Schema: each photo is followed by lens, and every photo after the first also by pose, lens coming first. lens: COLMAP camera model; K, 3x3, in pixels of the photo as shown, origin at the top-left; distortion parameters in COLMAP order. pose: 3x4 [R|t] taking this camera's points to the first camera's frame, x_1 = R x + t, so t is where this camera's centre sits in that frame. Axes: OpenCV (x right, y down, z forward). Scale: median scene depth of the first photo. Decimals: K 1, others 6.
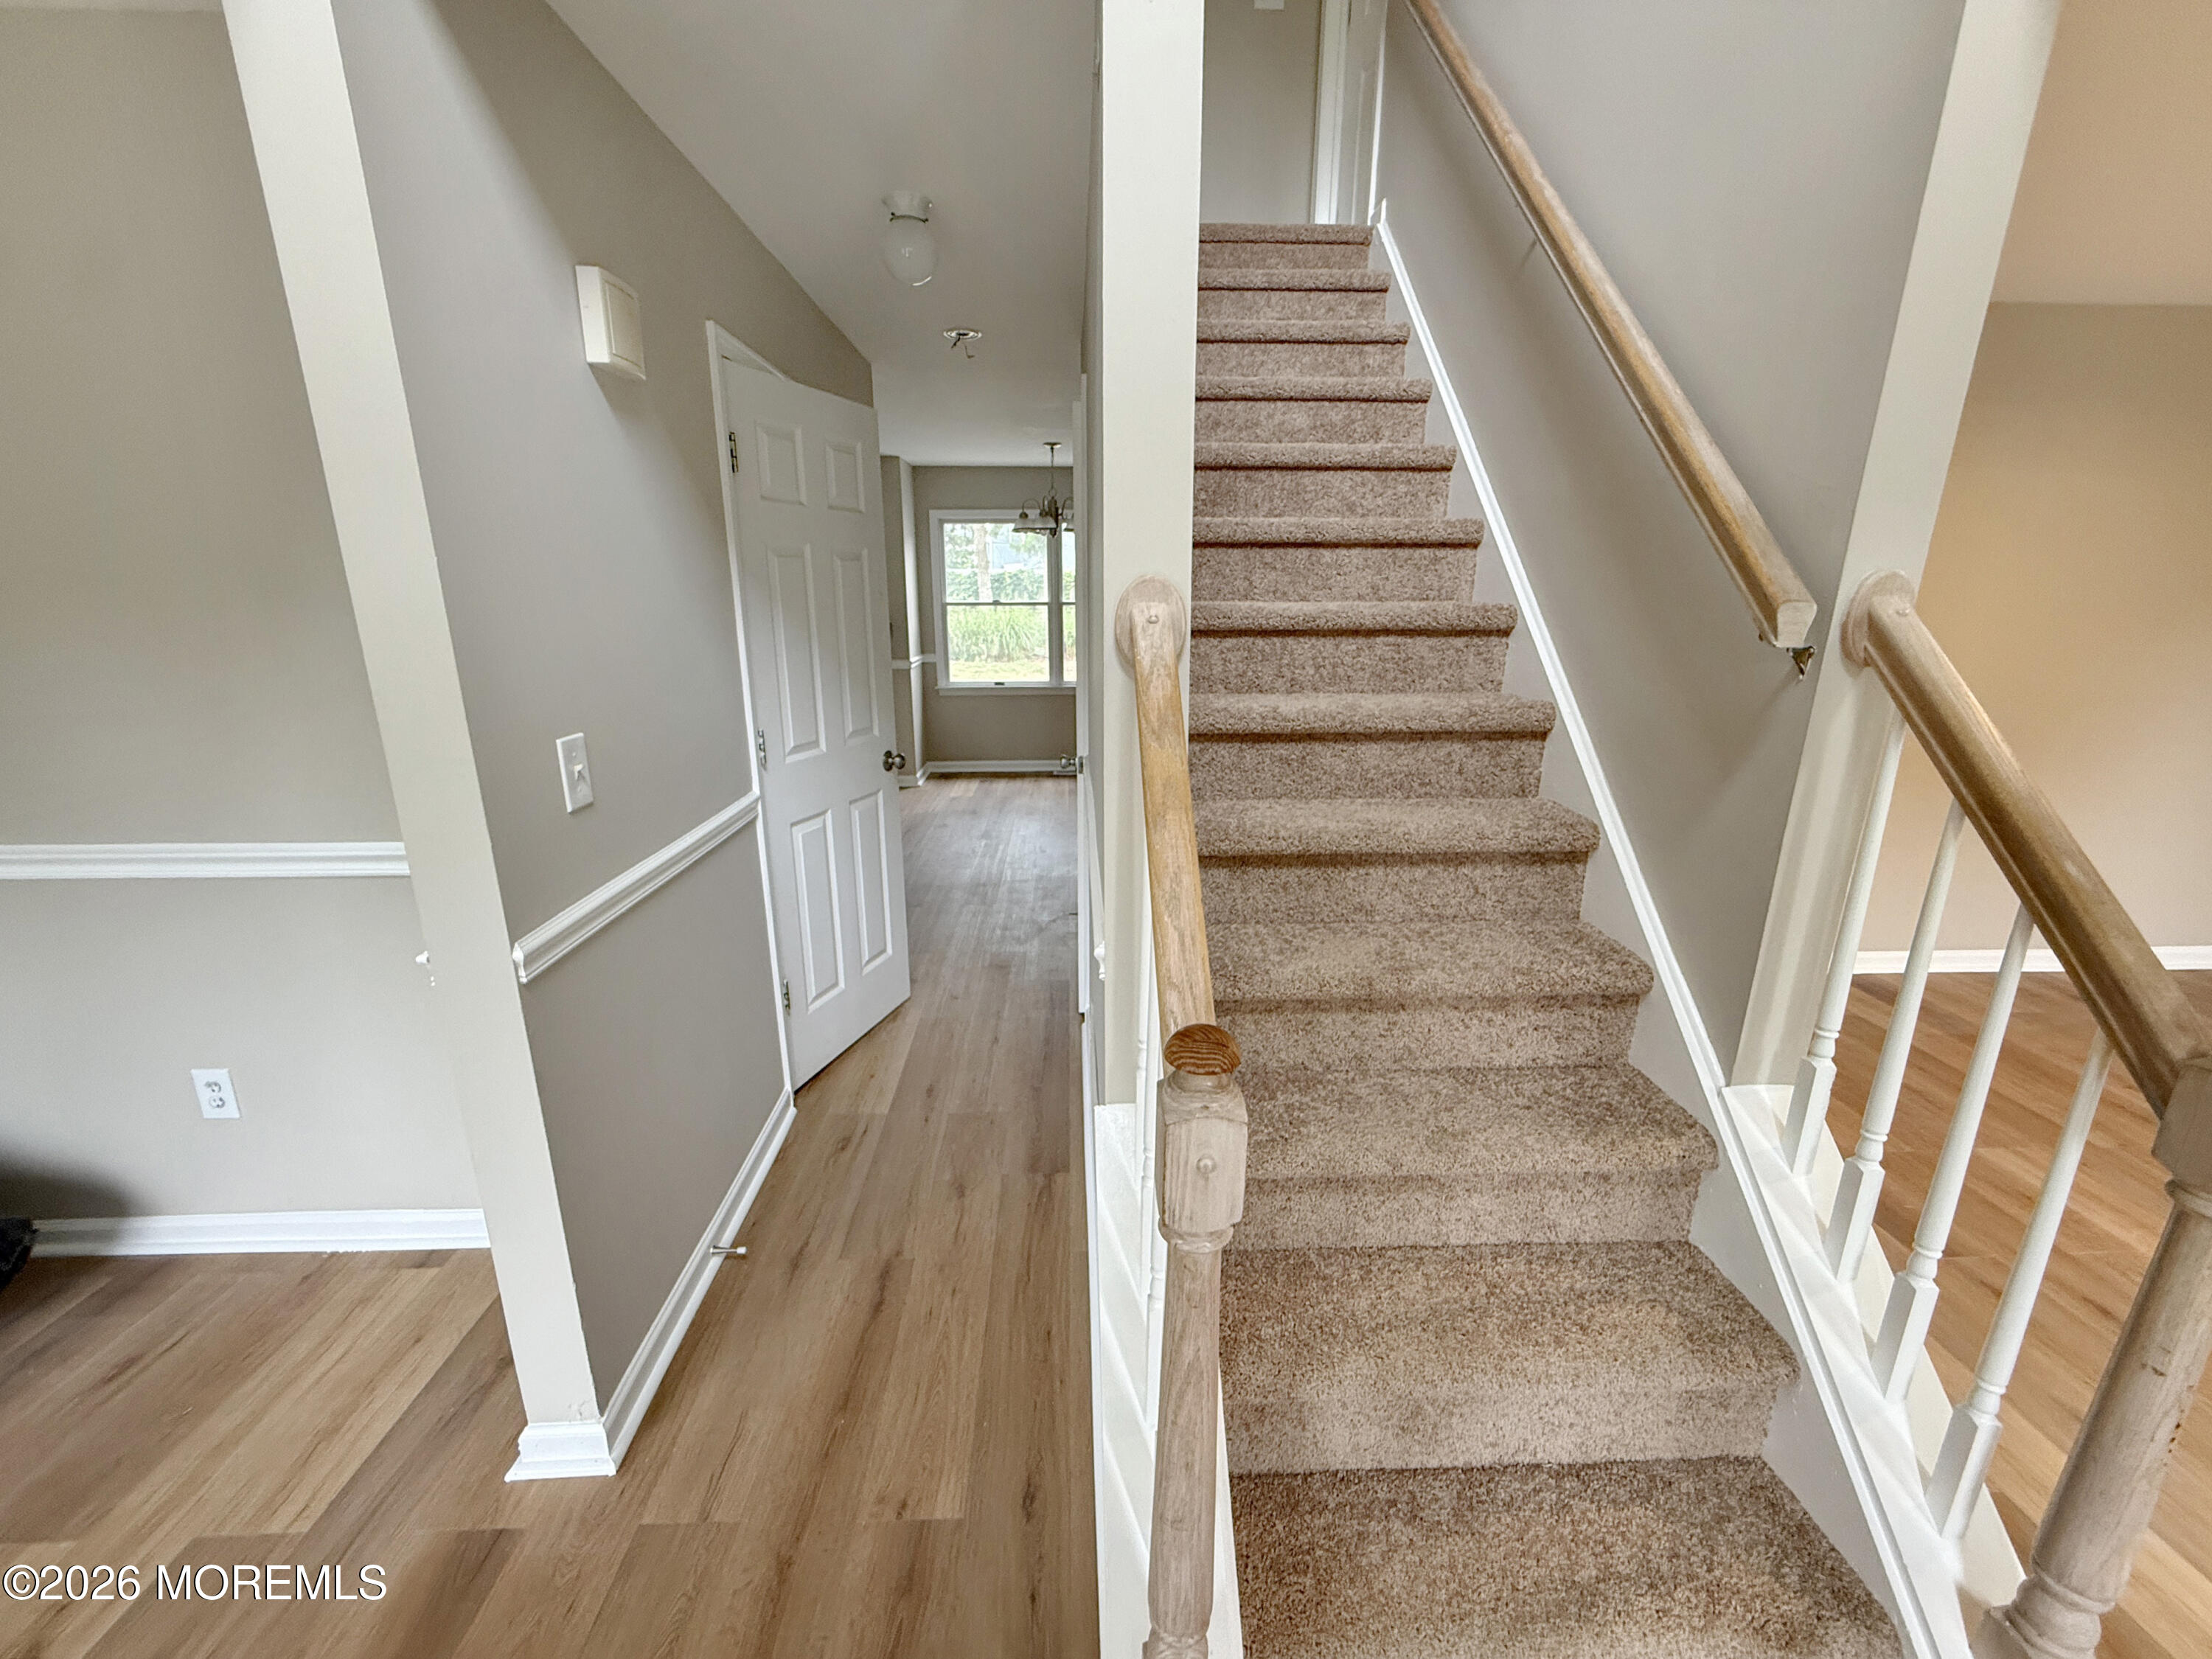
lens RADIAL K [[905.4, 0, 1105.7], [0, 905.4, 832.7], [0, 0, 1]] dist [0.000089, -0.000610]
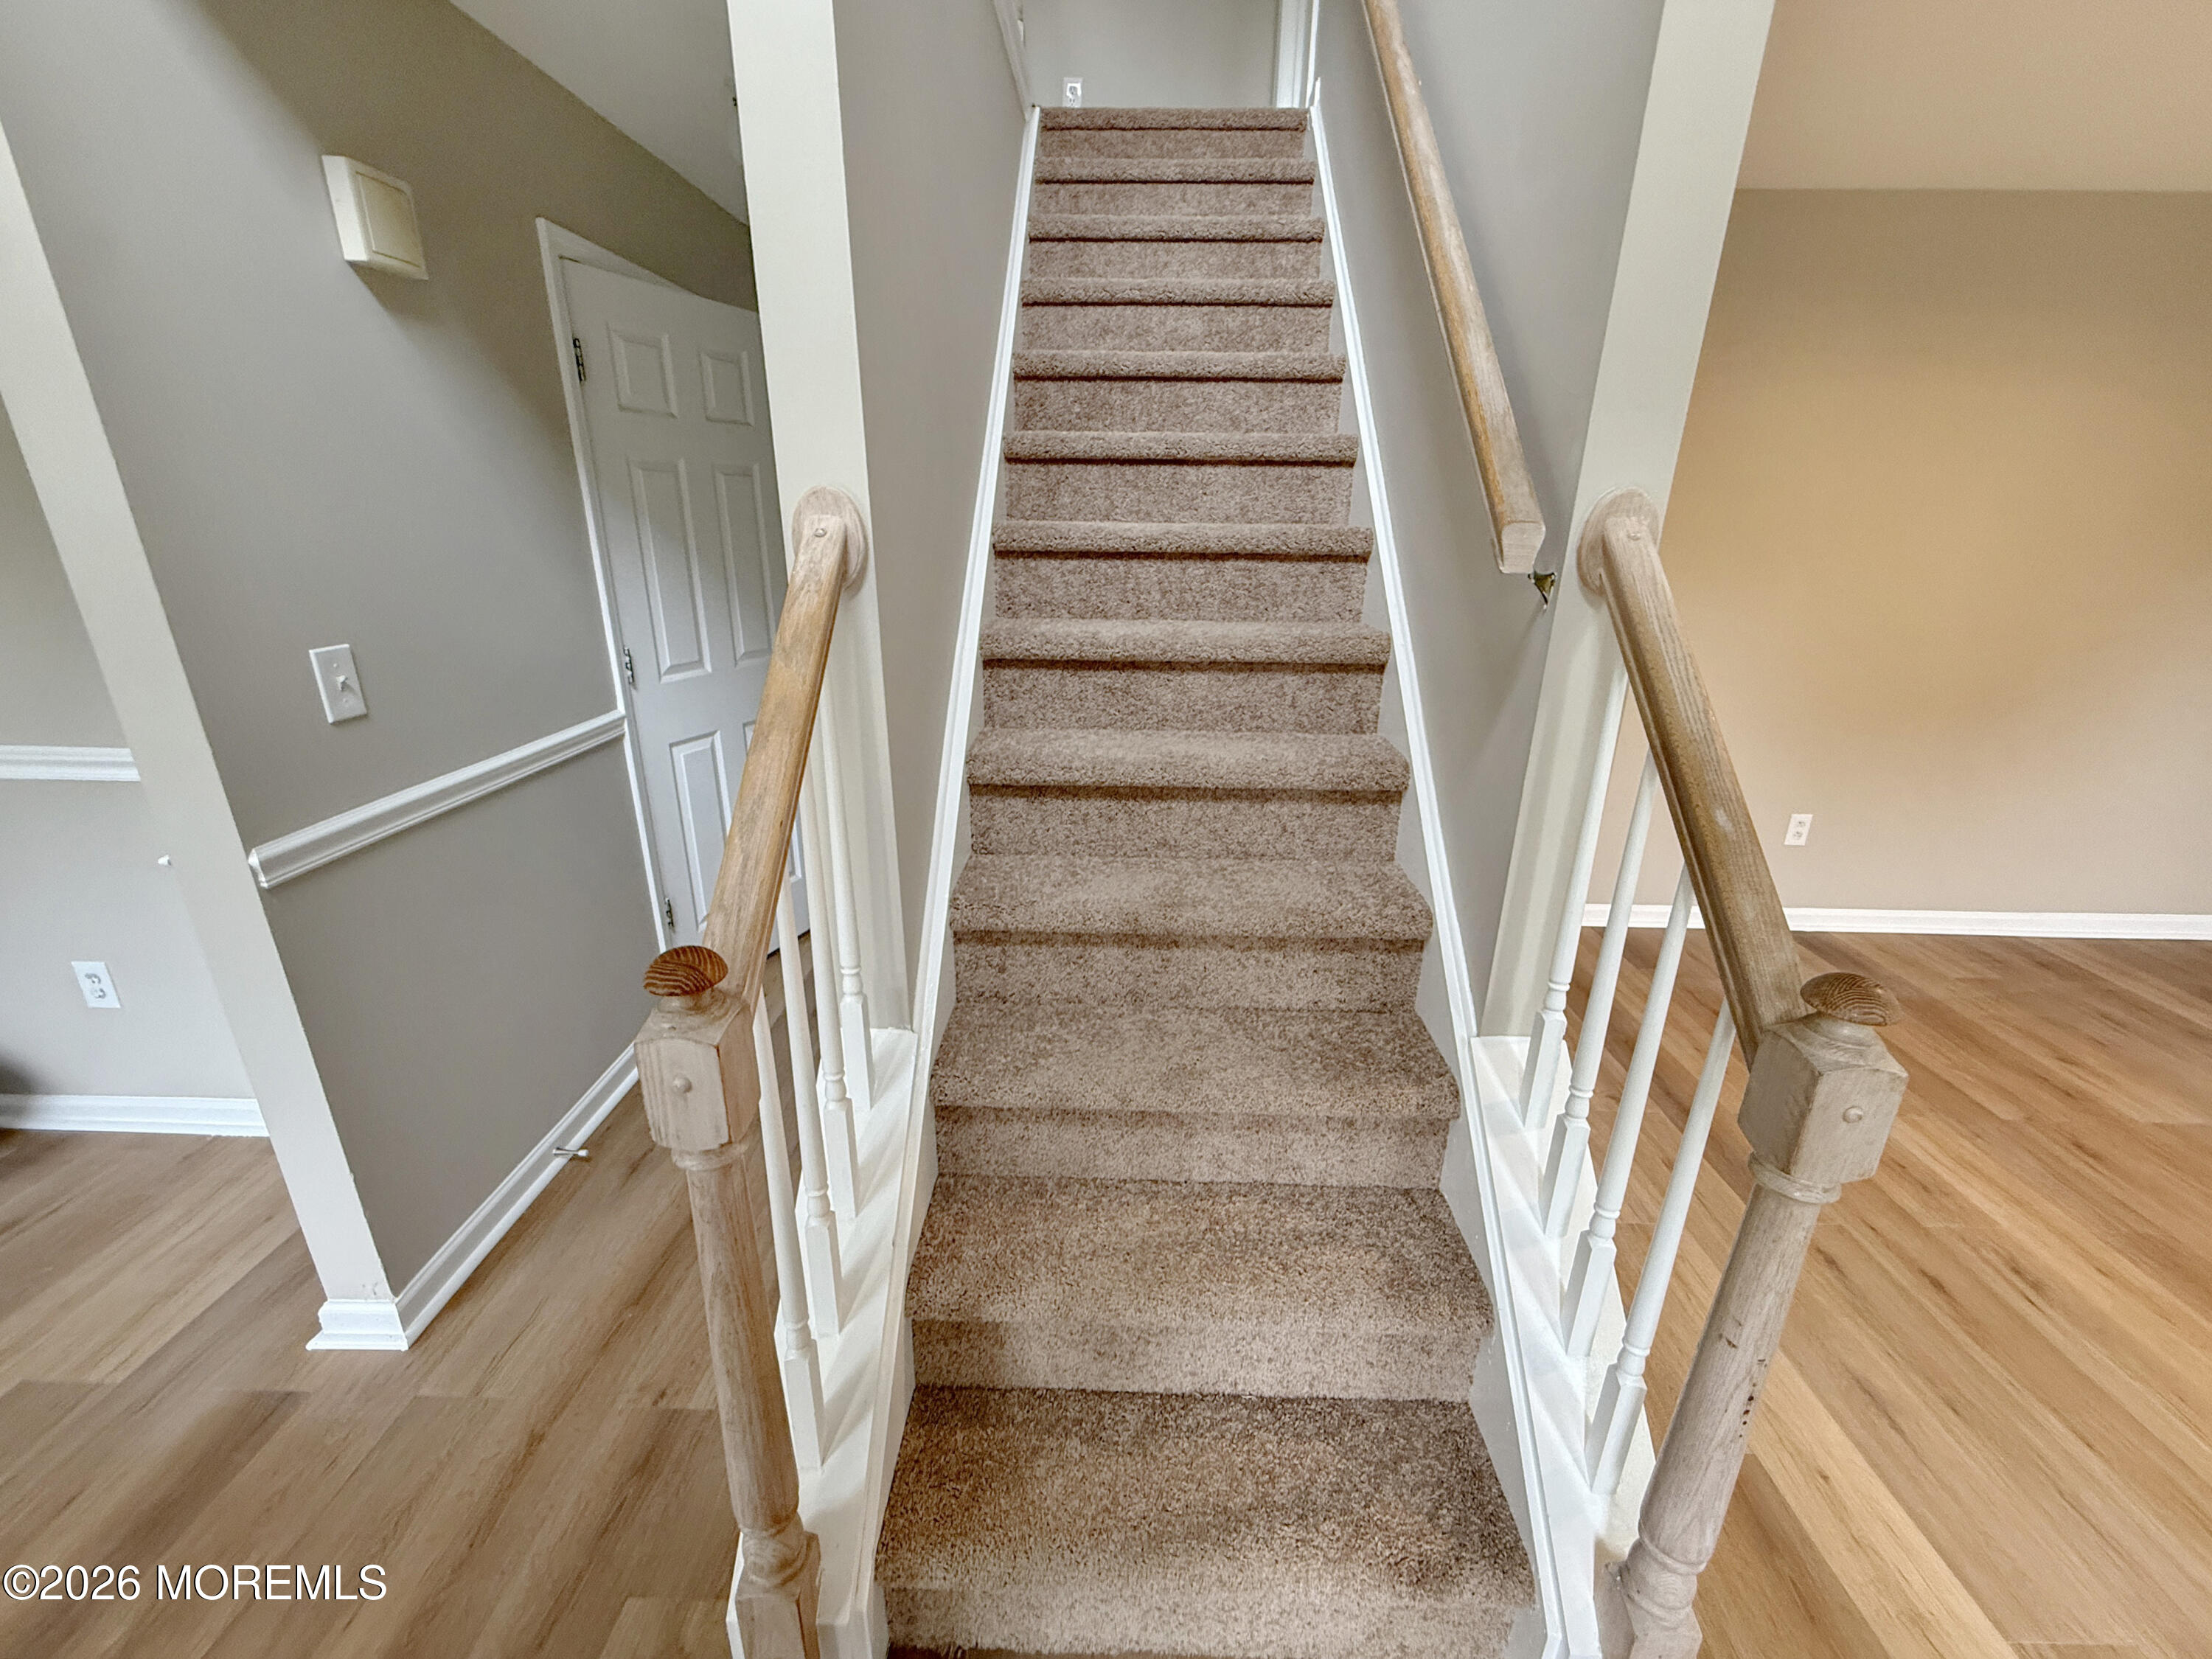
lens RADIAL K [[910.2, 0, 1098.4], [0, 910.2, 833.3], [0, 0, 1]] dist [-0.000051, -0.000232]
pose [[0.998043, 0.030264, -0.054721, 0.301348], [-0.026126, 0.996856, 0.074804, 0.001591], [0.056812, -0.073228, 0.995696, 0.023433]]
